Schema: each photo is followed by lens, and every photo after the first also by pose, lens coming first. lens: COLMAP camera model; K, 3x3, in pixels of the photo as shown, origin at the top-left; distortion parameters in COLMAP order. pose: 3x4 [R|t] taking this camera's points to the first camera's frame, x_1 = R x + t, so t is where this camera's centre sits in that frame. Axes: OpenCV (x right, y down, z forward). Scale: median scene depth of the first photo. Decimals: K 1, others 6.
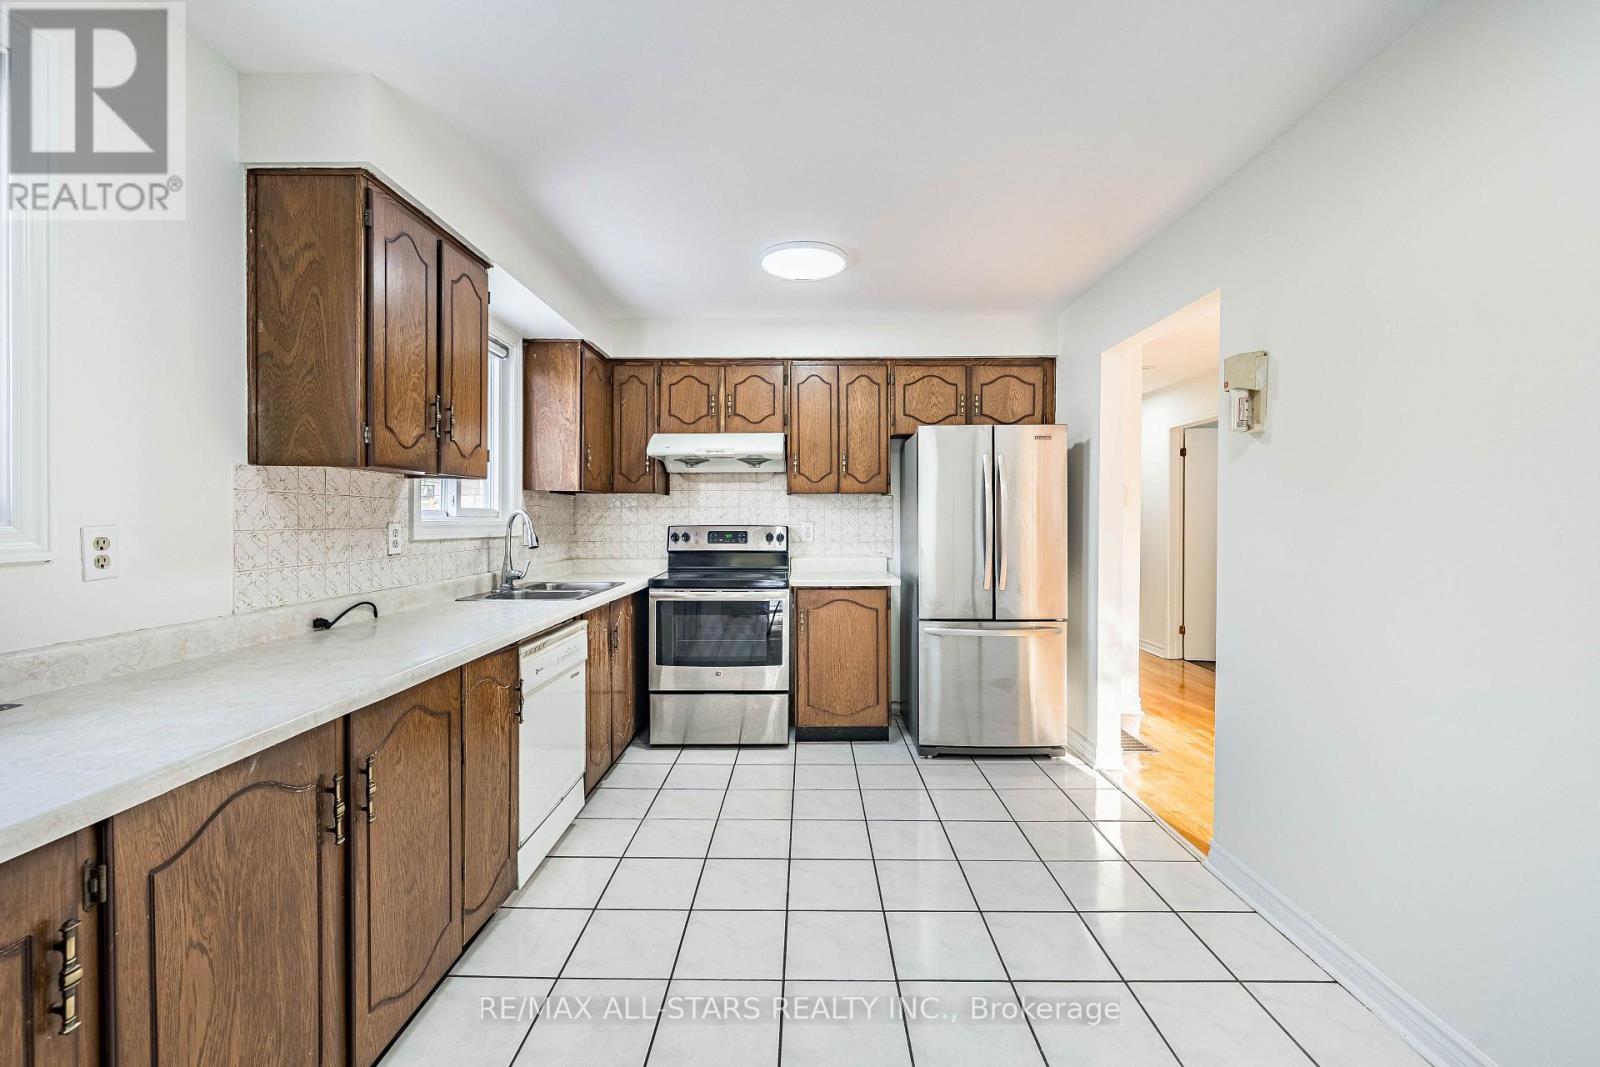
lens RADIAL K [[658.5, 0, 795.8], [0, 658.5, 519.8], [0, 0, 1]] dist [-0.002543, -0.000379]
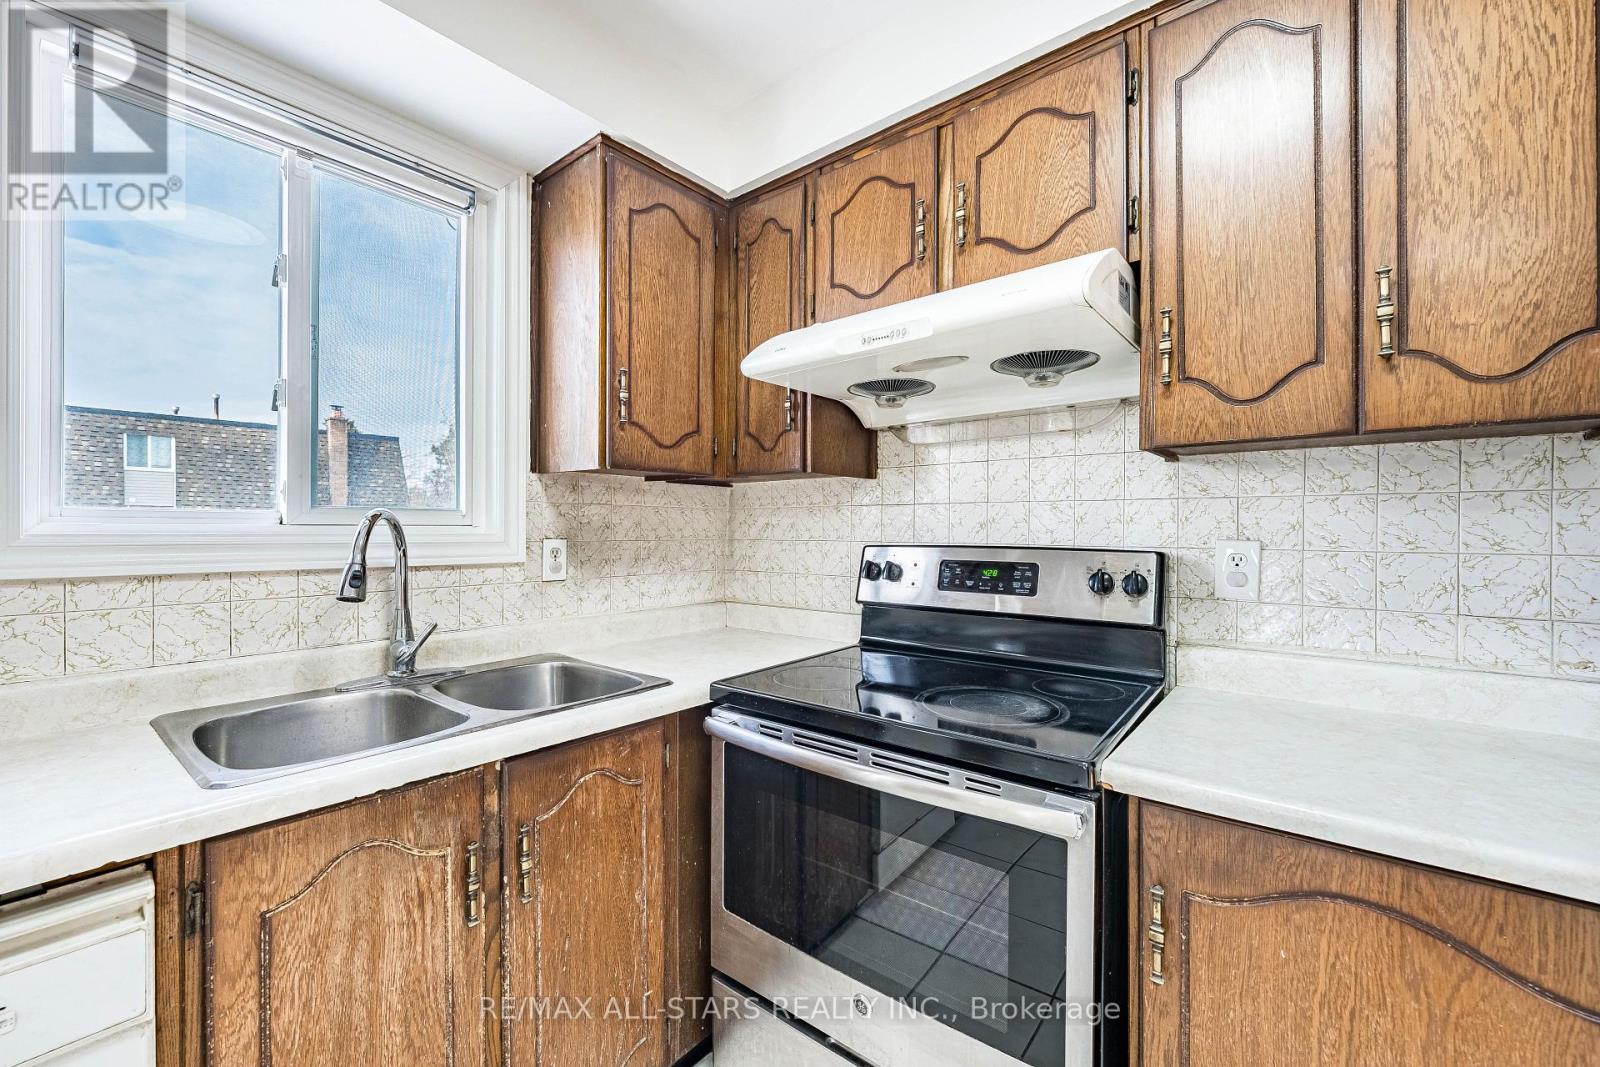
lens RADIAL K [[641.4, 0, 798.8], [0, 641.4, 528.8], [0, 0, 1]] dist [-0.001679, -0.000098]
pose [[0.776966, 0.001782, -0.629540, 0.058634], [-0.002337, 0.999997, -0.000053, -0.002285], [0.629538, 0.001512, 0.776968, 0.733845]]
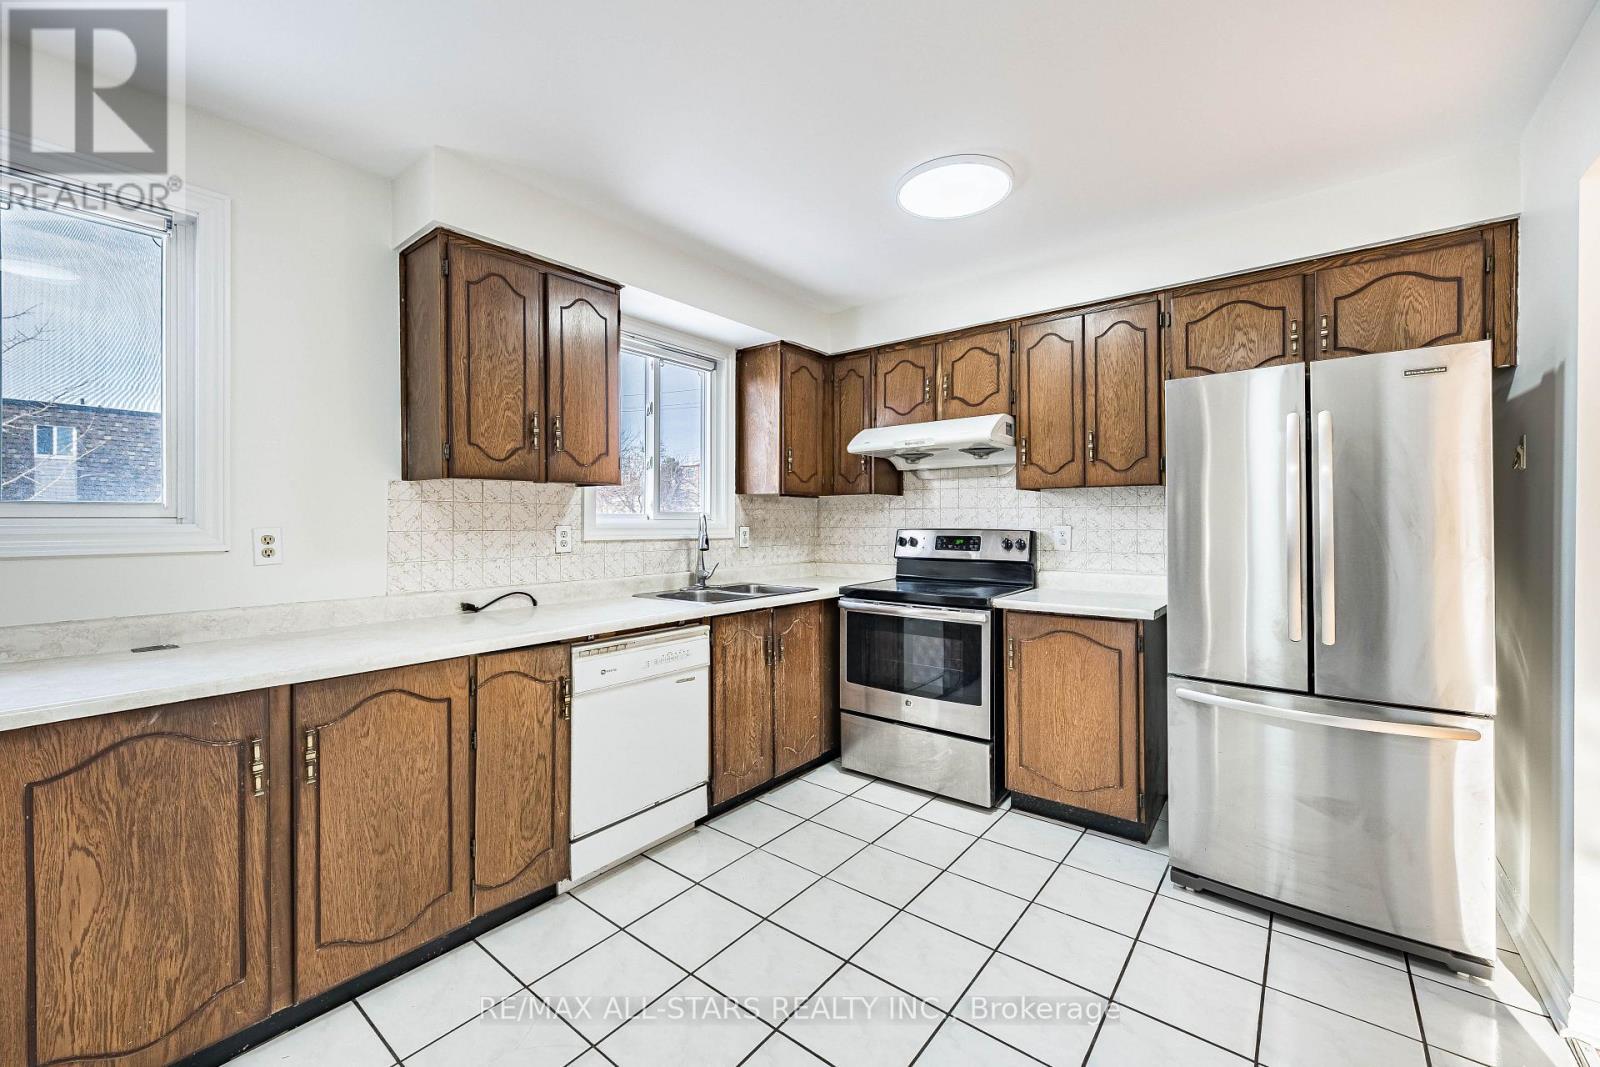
lens RADIAL K [[641.1, 0, 786.6], [0, 641.1, 518.2], [0, 0, 1]] dist [-0.002947, -0.000056]
pose [[0.779838, -0.003482, -0.625972, 0.280999], [-0.000042, 0.999984, -0.005615, -0.001175], [0.625982, 0.004405, 0.779825, 0.251725]]
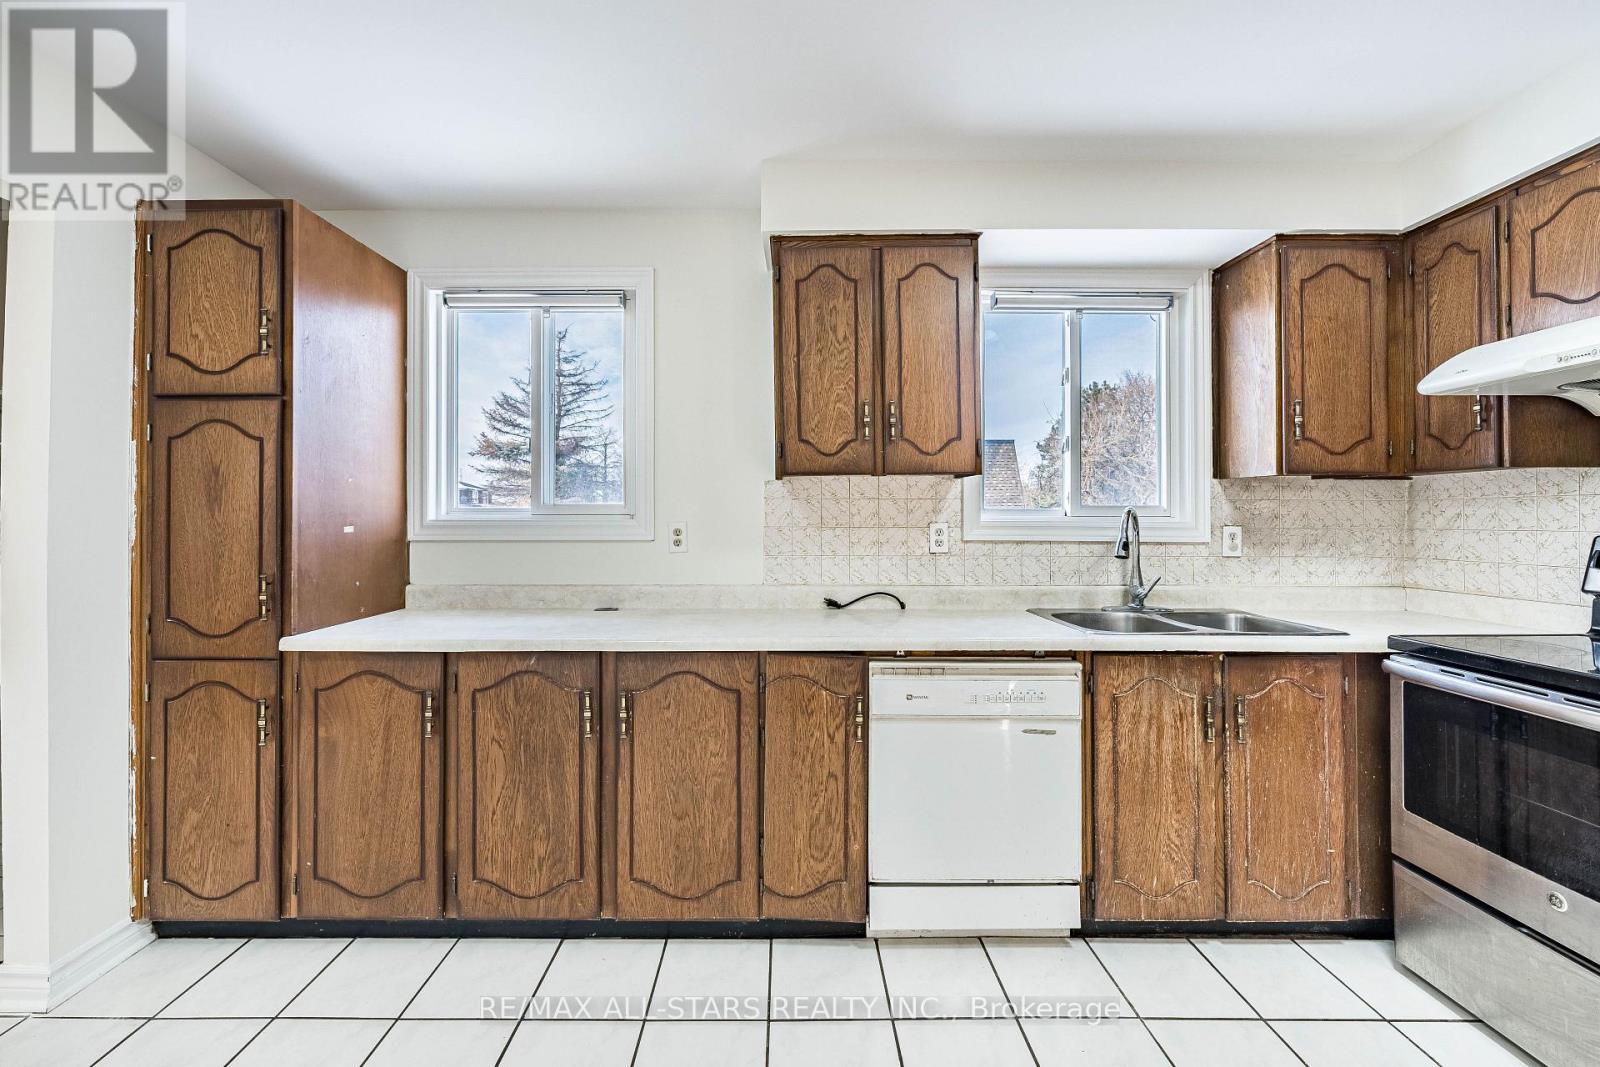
lens RADIAL K [[642.2, 0, 790.7], [0, 642.2, 508.5], [0, 0, 1]] dist [-0.002244, 0.000024]
pose [[0.009994, -0.014594, -0.999844, 0.277879], [-0.002730, 0.999889, -0.014622, -0.001442], [0.999946, 0.002876, 0.009953, 0.522556]]
